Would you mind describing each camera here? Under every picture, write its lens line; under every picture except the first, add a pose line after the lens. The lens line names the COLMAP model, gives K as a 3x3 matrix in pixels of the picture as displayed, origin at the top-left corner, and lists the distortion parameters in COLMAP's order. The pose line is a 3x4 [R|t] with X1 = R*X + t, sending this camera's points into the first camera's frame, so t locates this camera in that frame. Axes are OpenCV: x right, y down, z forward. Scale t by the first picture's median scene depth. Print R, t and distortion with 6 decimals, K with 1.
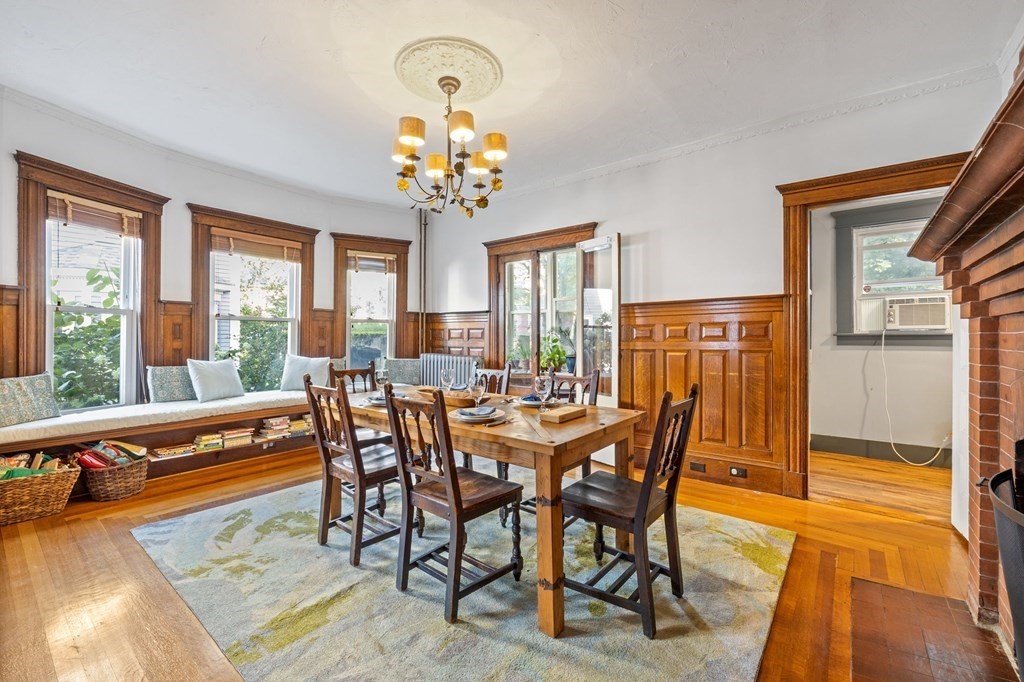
lens RADIAL K [[426.9, 0, 512.7], [0, 426.9, 339.1], [0, 0, 1]] dist [-0.002220, 0.000339]
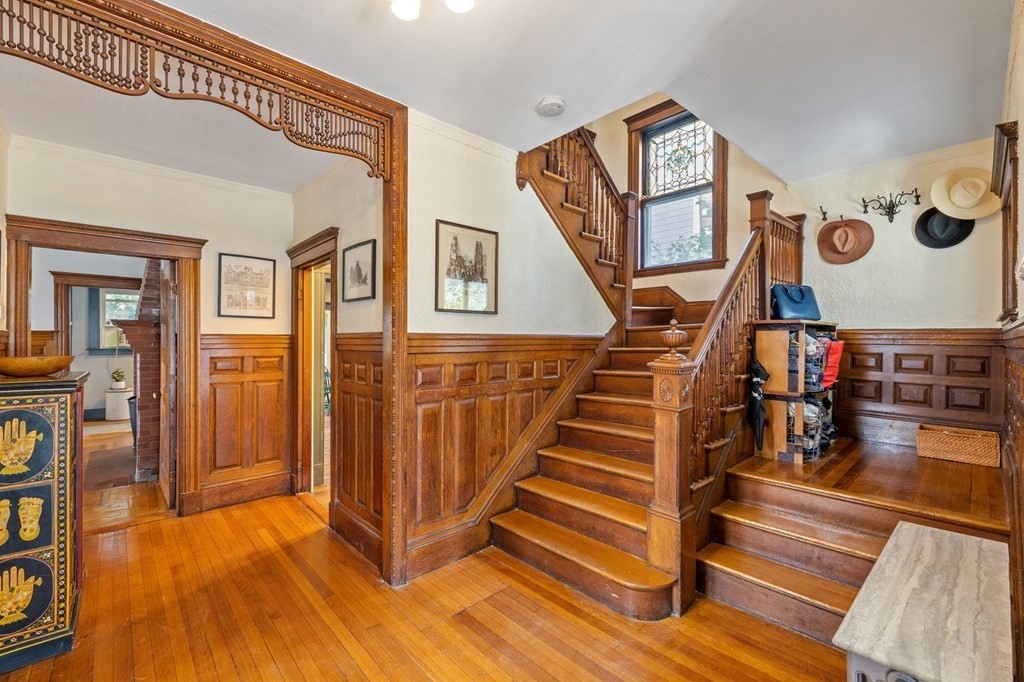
lens RADIAL K [[426.9, 0, 512.8], [0, 426.9, 342.3], [0, 0, 1]] dist [-0.002220, 0.000339]
pose [[0.158674, -0.001378, 0.987330, -0.800886], [-0.004010, 0.999990, 0.002040, -0.058456], [-0.987323, -0.004283, 0.158667, -1.154212]]
